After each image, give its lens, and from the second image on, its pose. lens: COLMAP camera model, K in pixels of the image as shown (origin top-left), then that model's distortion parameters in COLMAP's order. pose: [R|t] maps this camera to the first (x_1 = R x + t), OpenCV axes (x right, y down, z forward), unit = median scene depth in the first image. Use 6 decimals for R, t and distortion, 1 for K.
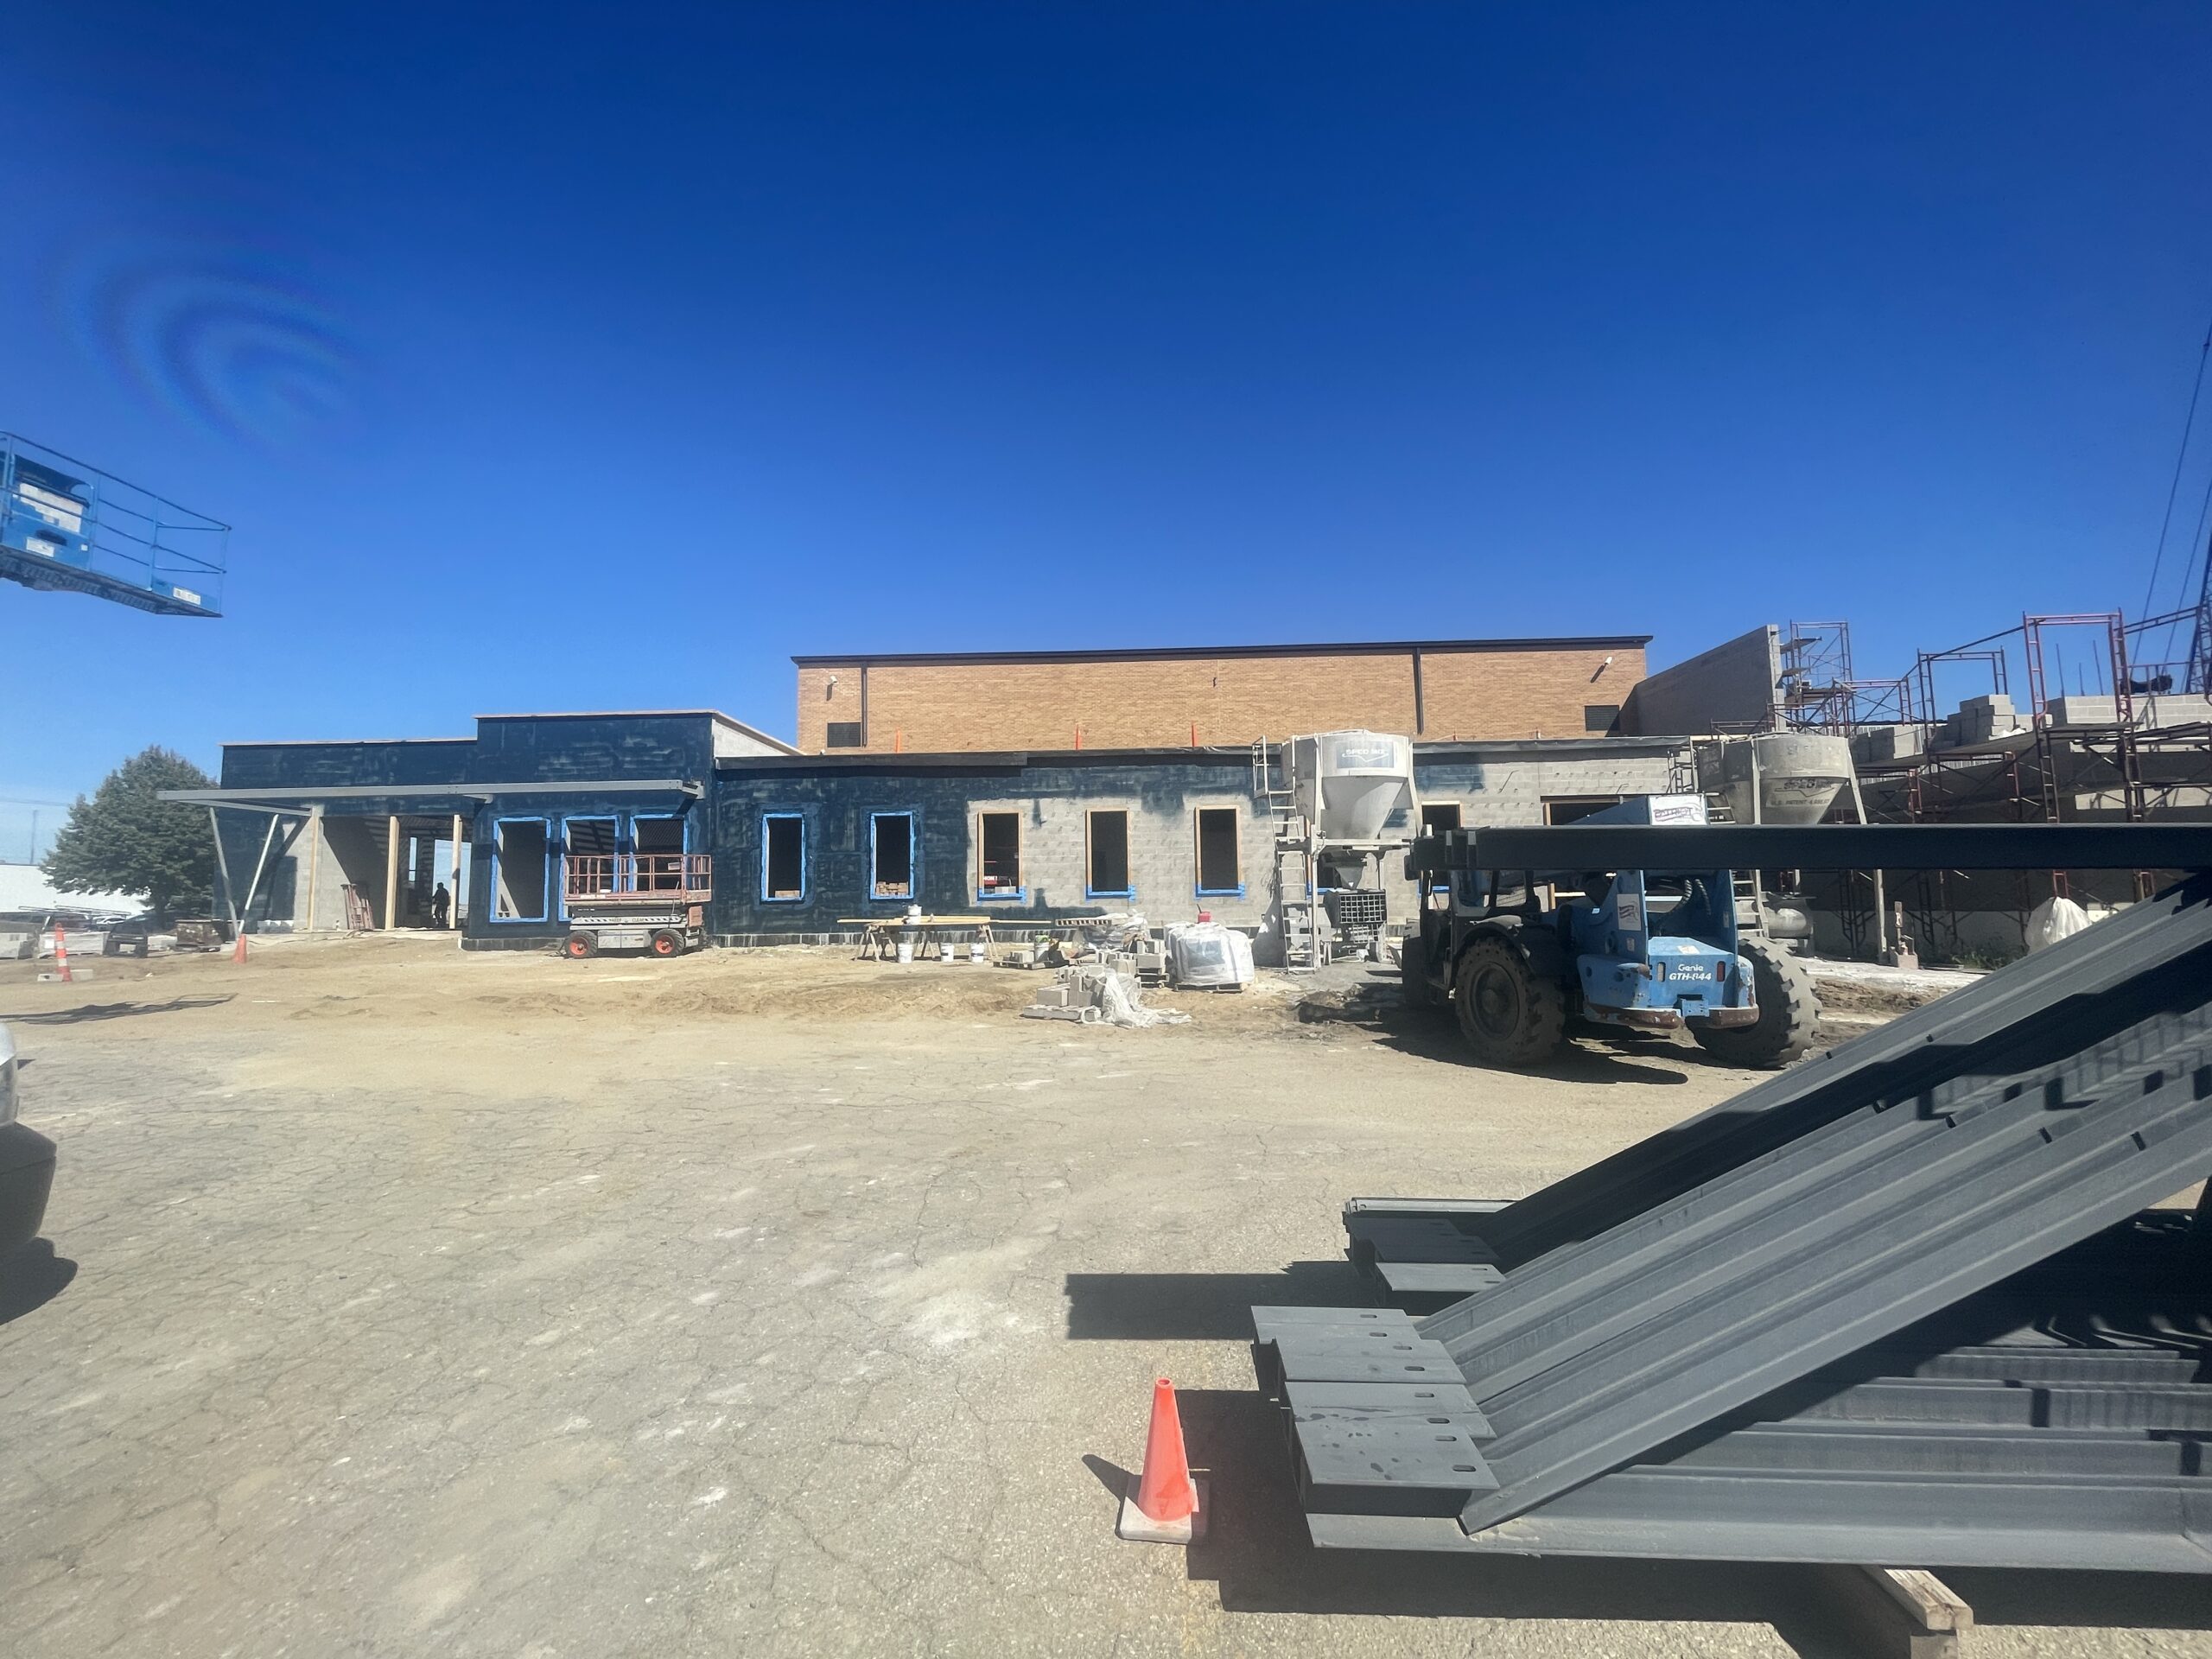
lens RADIAL K [[886.9, 0, 1104.5], [0, 886.9, 833.4], [0, 0, 1]] dist [0.000246, -0.000195]
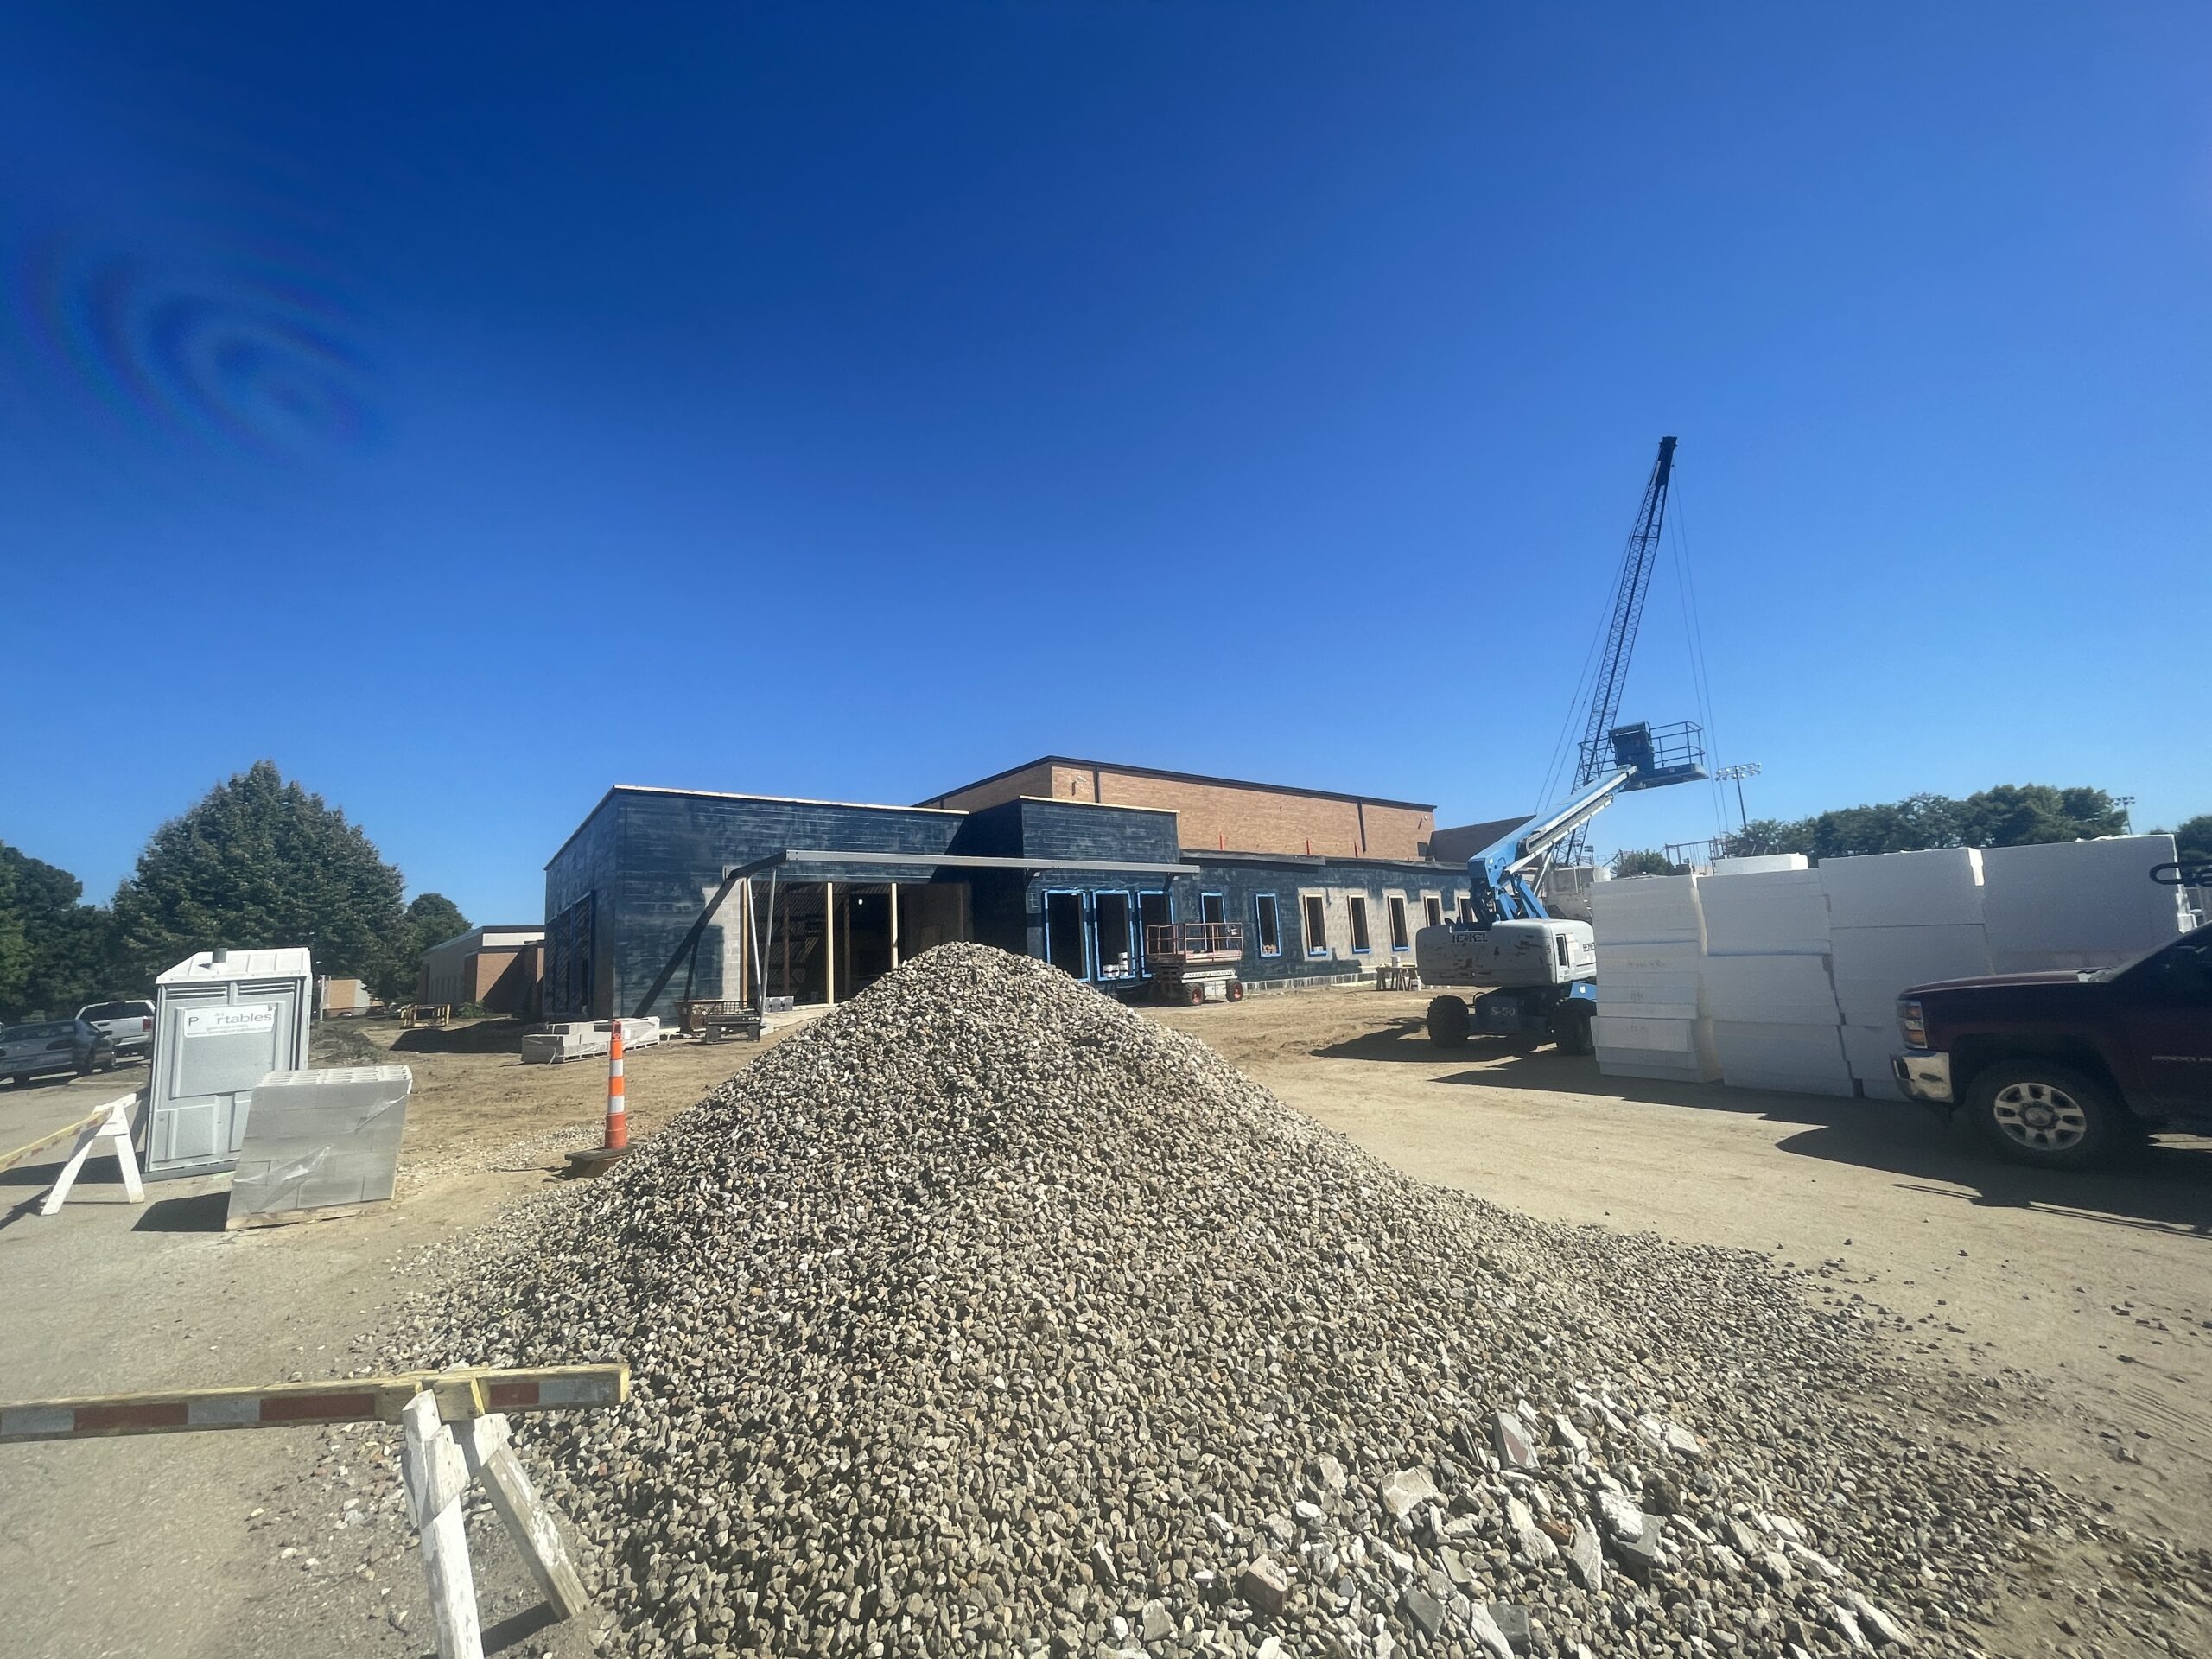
lens RADIAL K [[886.9, 0, 1104.5], [0, 886.9, 833.4], [0, 0, 1]] dist [0.000246, -0.000195]
pose [[0.755738, 0.071331, 0.650977, -1.349452], [-0.012256, 0.995417, -0.094844, 0.015954], [-0.654759, 0.063699, 0.753149, 0.109412]]
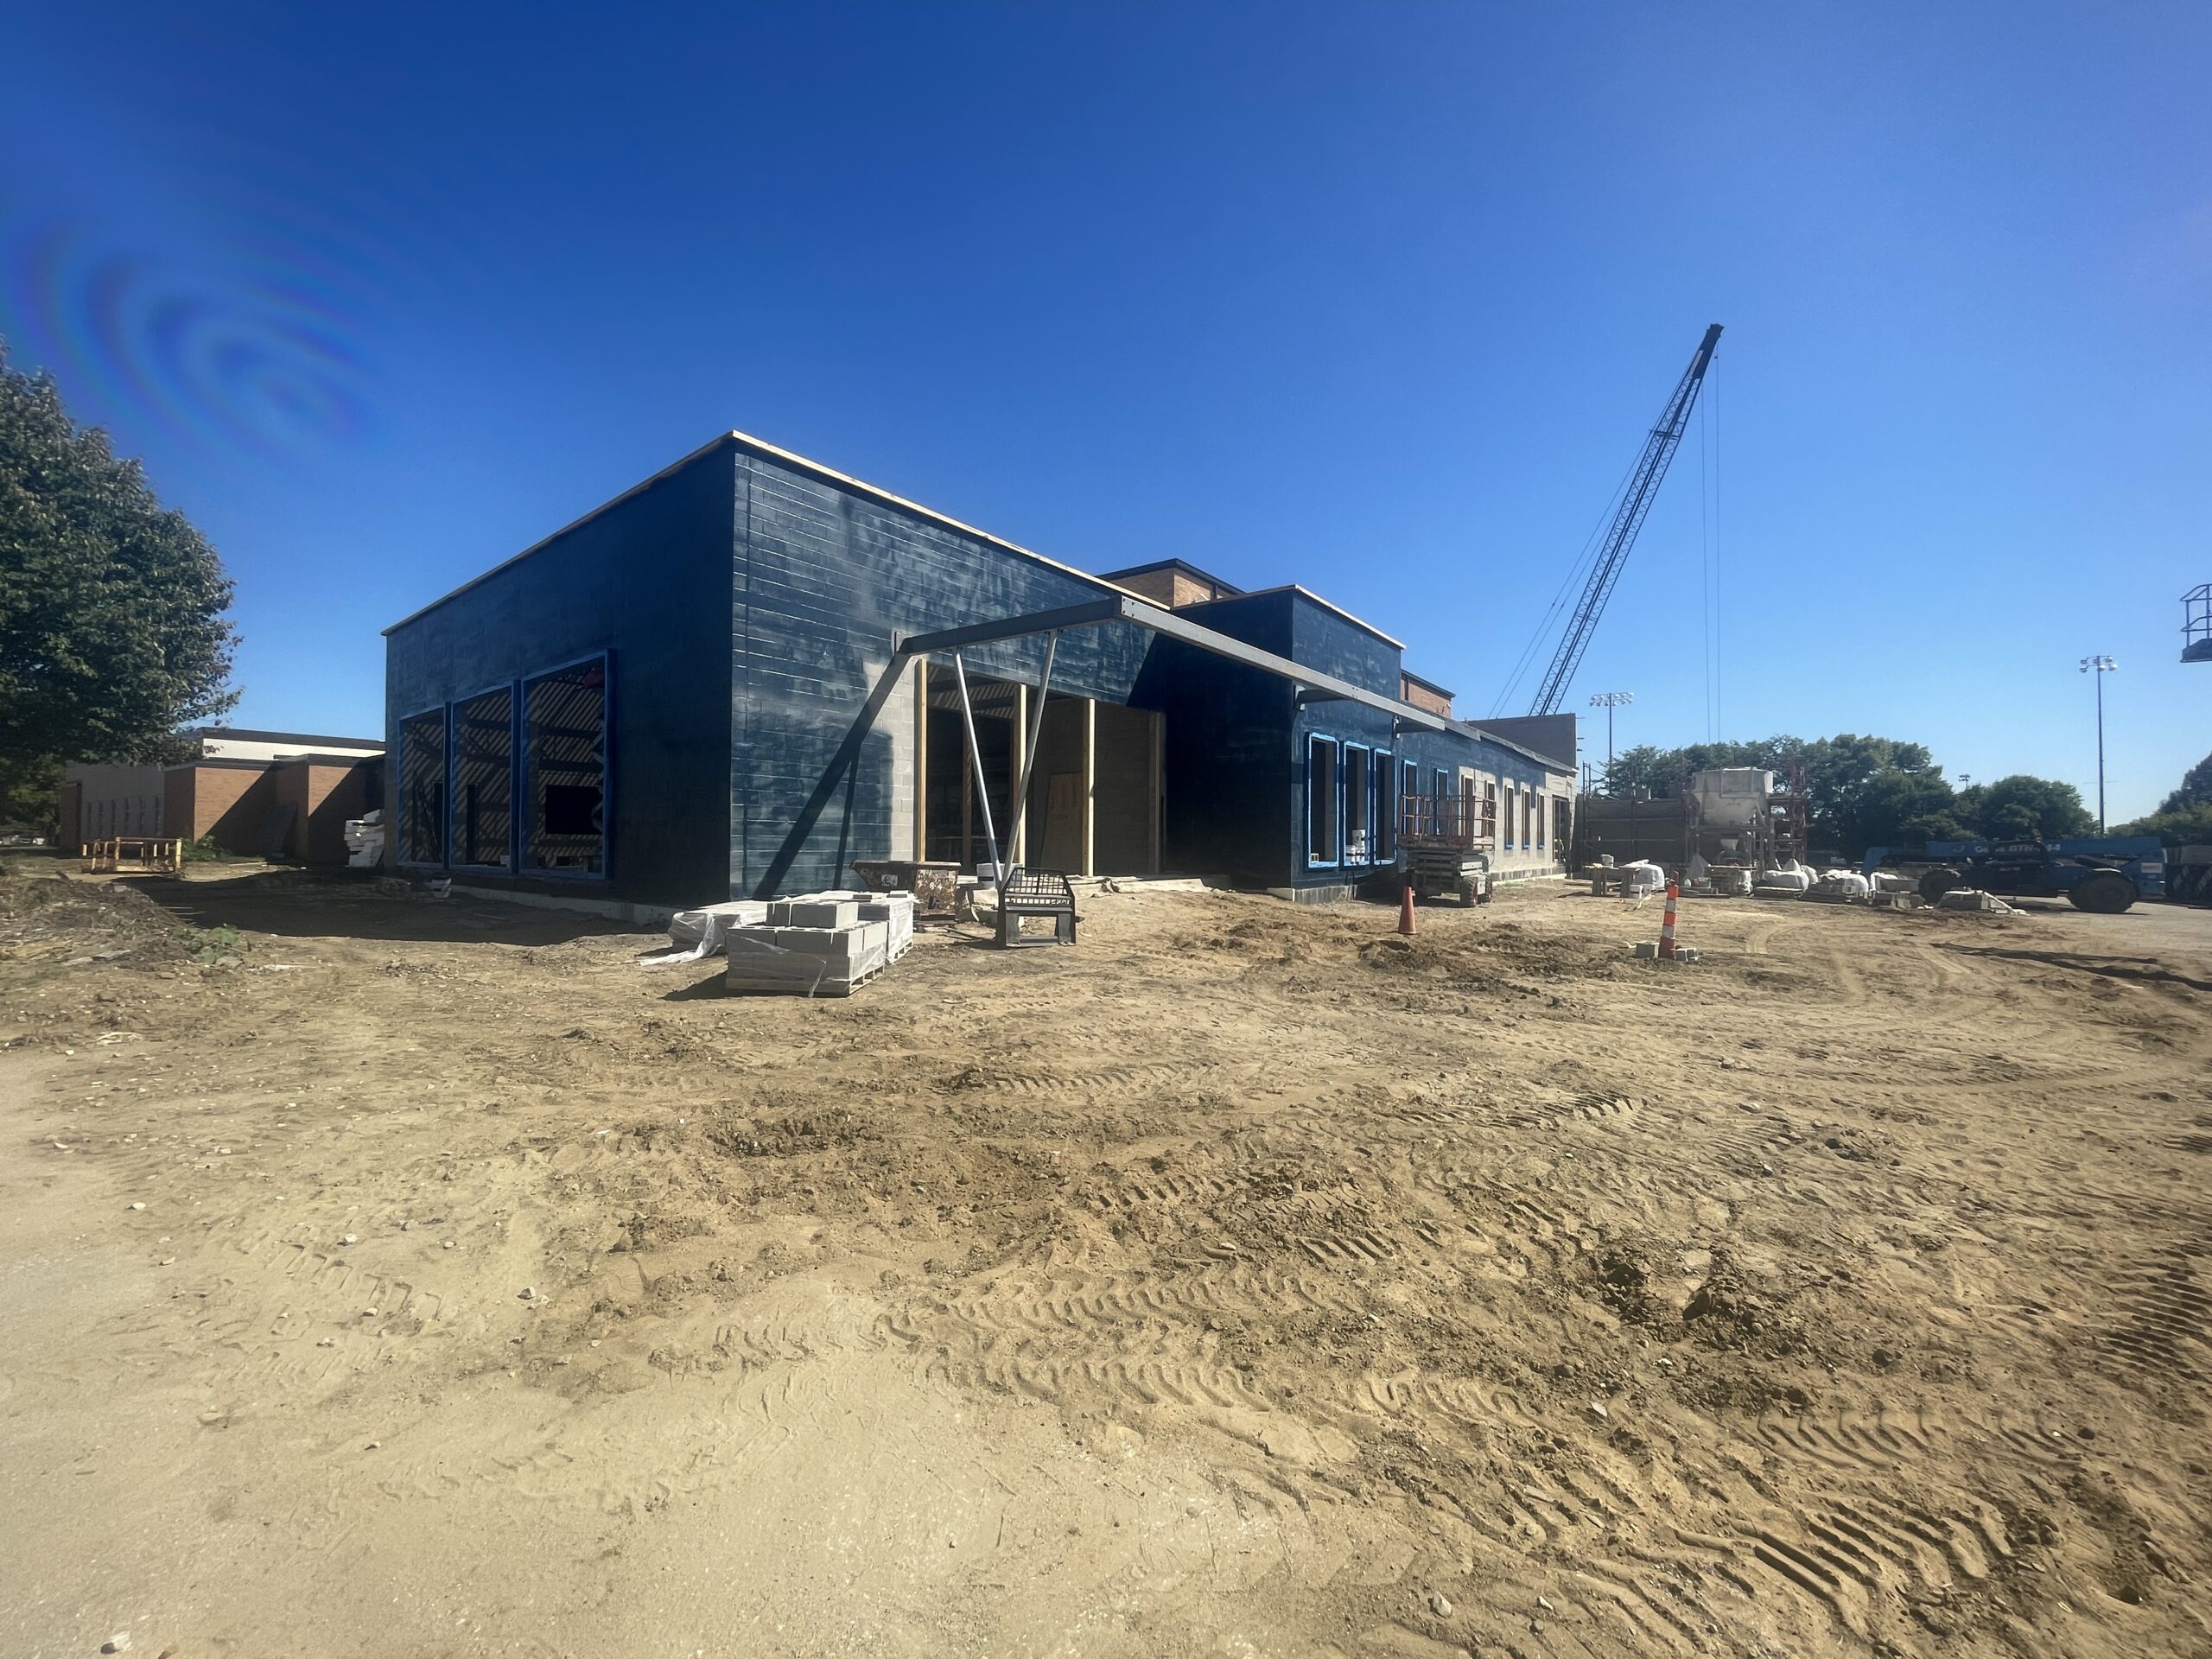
lens RADIAL K [[886.9, 0, 1104.5], [0, 886.9, 833.4], [0, 0, 1]] dist [0.000246, -0.000195]
pose [[0.574015, 0.031954, 0.818221, -1.399170], [-0.086136, 0.996051, 0.021530, 0.068319], [-0.814301, -0.082837, 0.574501, 0.693790]]
